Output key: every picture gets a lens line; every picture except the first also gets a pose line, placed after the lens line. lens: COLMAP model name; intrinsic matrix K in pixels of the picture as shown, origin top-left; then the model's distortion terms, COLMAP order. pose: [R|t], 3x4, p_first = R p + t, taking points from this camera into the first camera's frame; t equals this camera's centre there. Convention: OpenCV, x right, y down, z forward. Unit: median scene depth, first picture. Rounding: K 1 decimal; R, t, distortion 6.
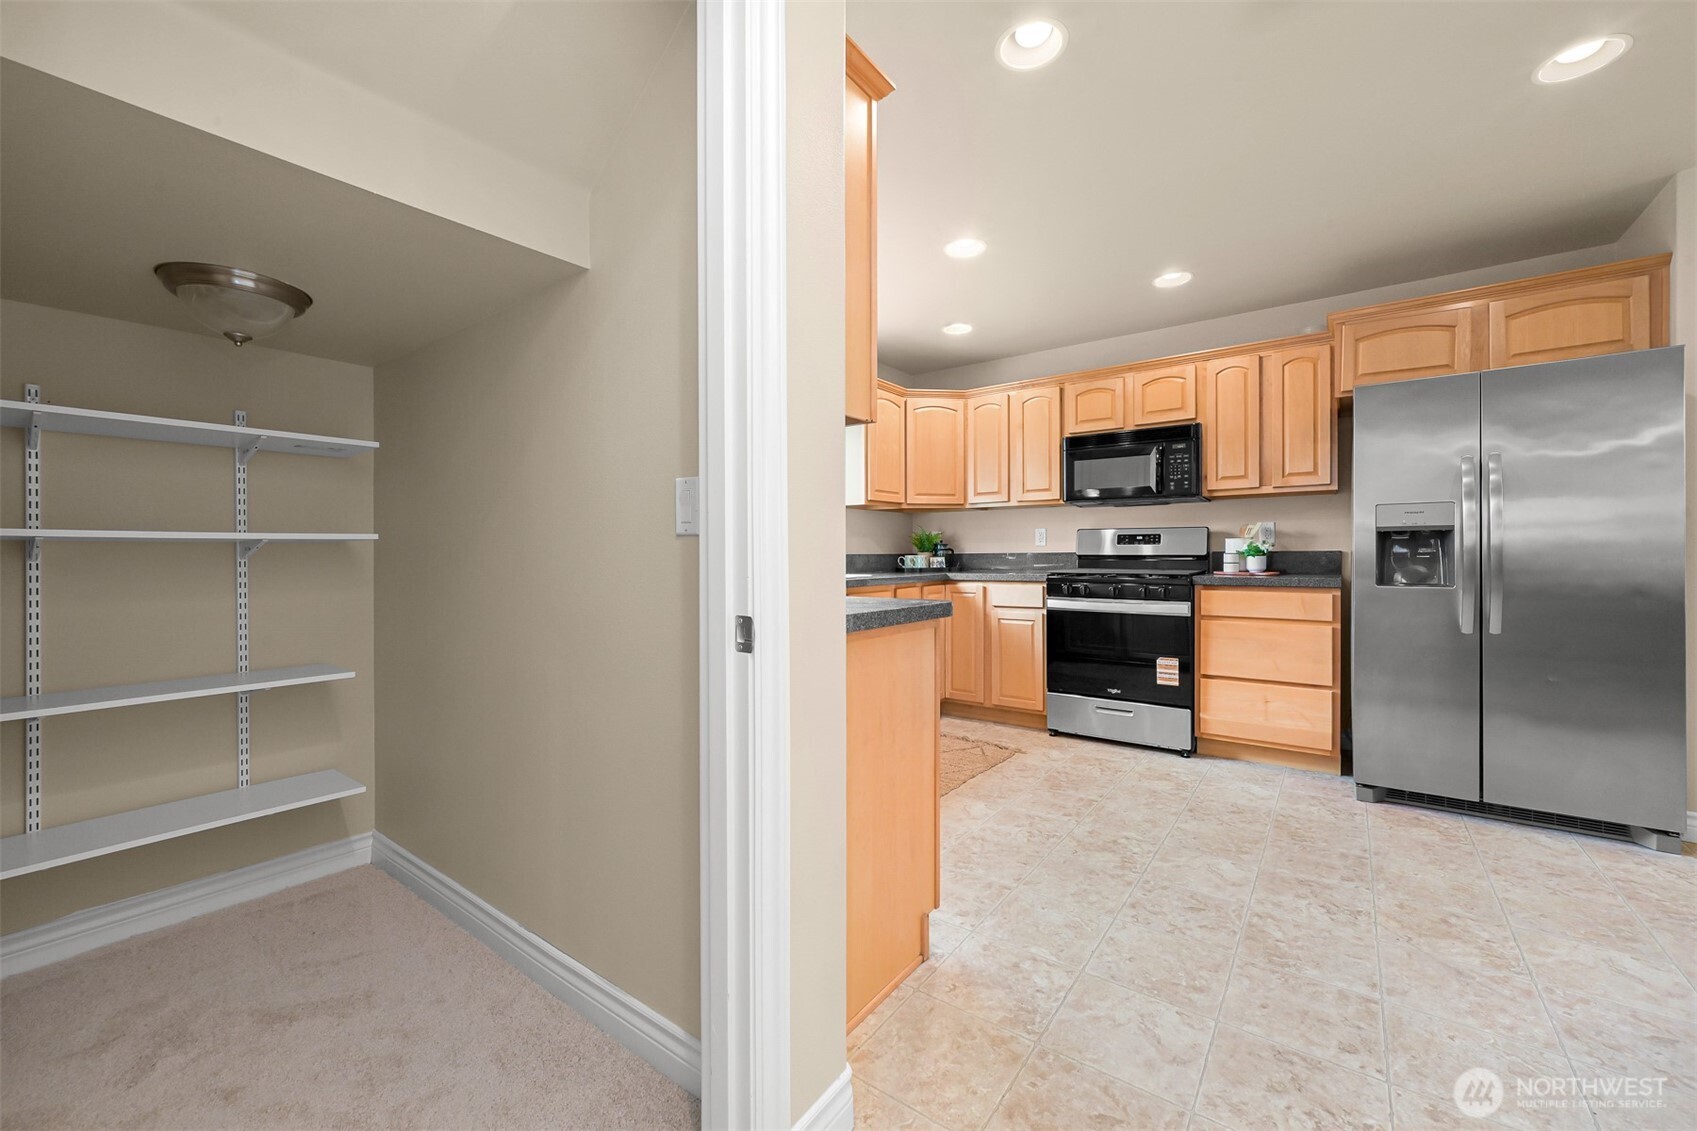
lens RADIAL K [[659.1, 0, 849.2], [0, 659.1, 559.0], [0, 0, 1]] dist [0.000547, 0.000043]
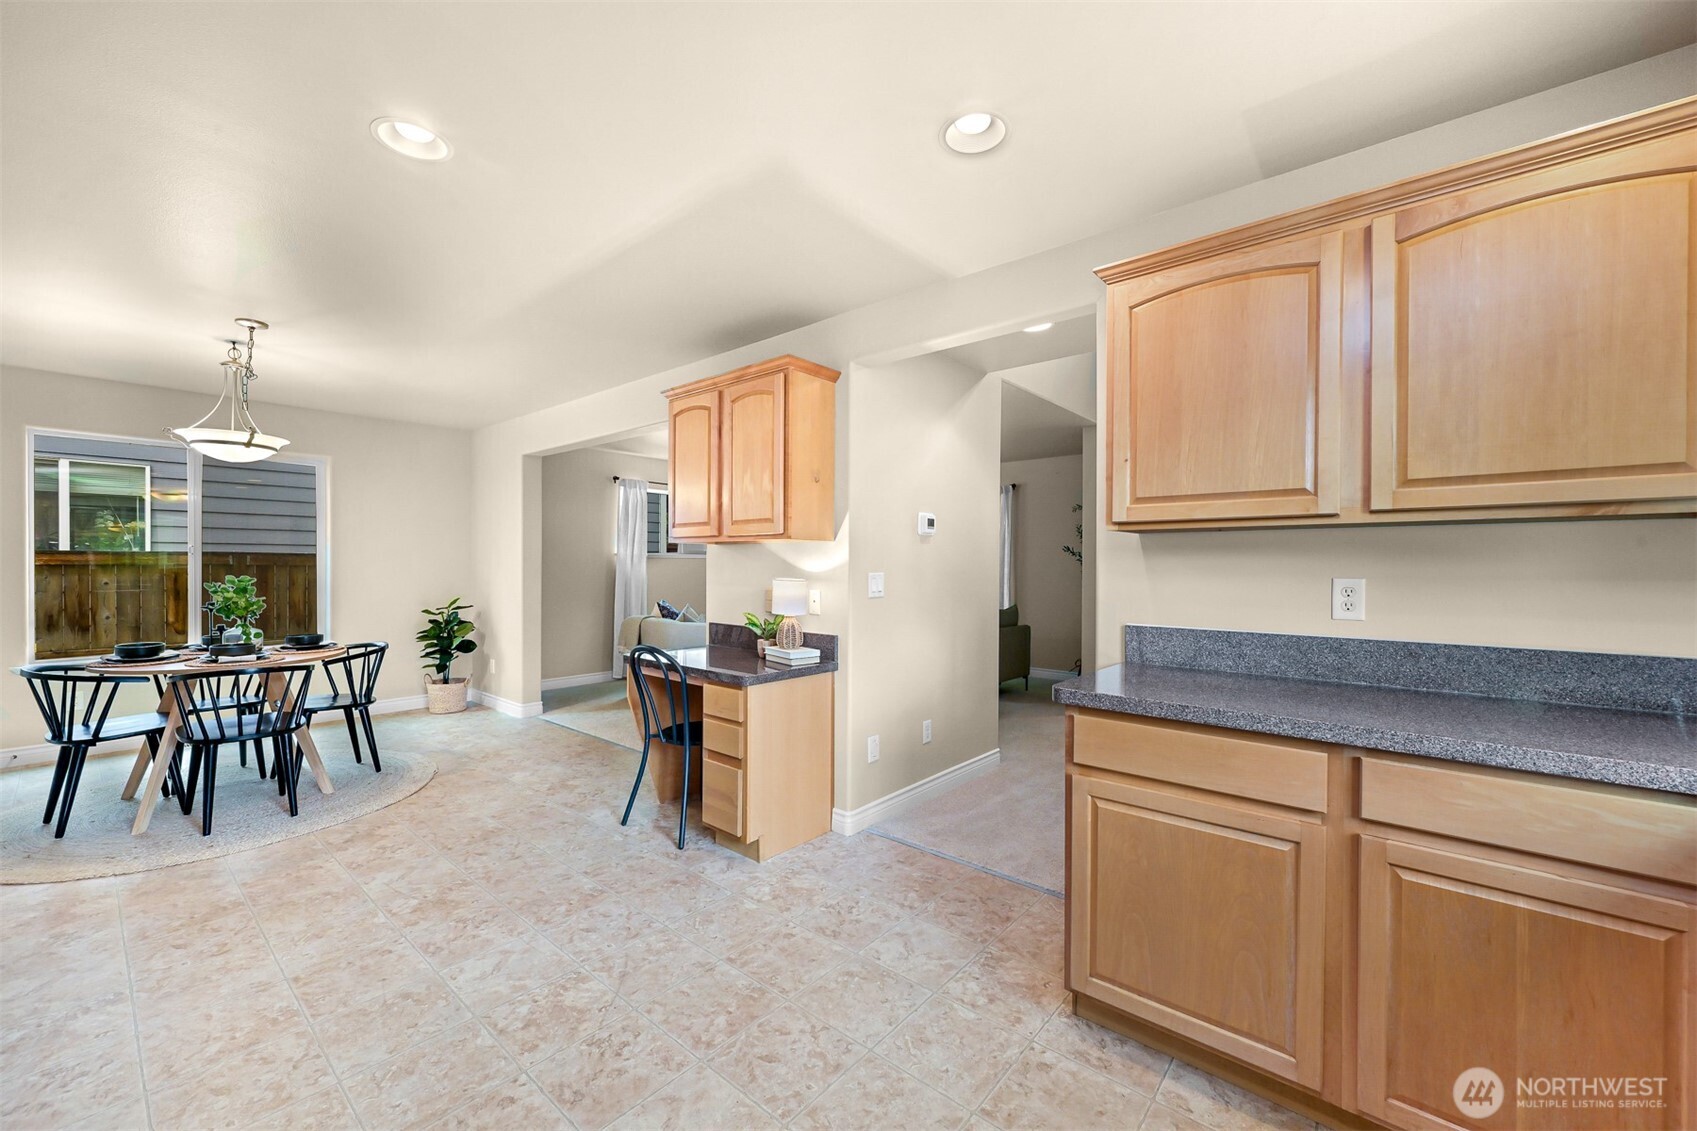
lens RADIAL K [[659.1, 0, 847.1], [0, 659.1, 564.9], [0, 0, 1]] dist [0.000547, 0.000043]
pose [[-0.997610, 0.001507, 0.069079, 0.431735], [0.001999, 0.999973, 0.007065, -0.139398], [-0.069066, 0.007186, -0.997586, 2.194374]]
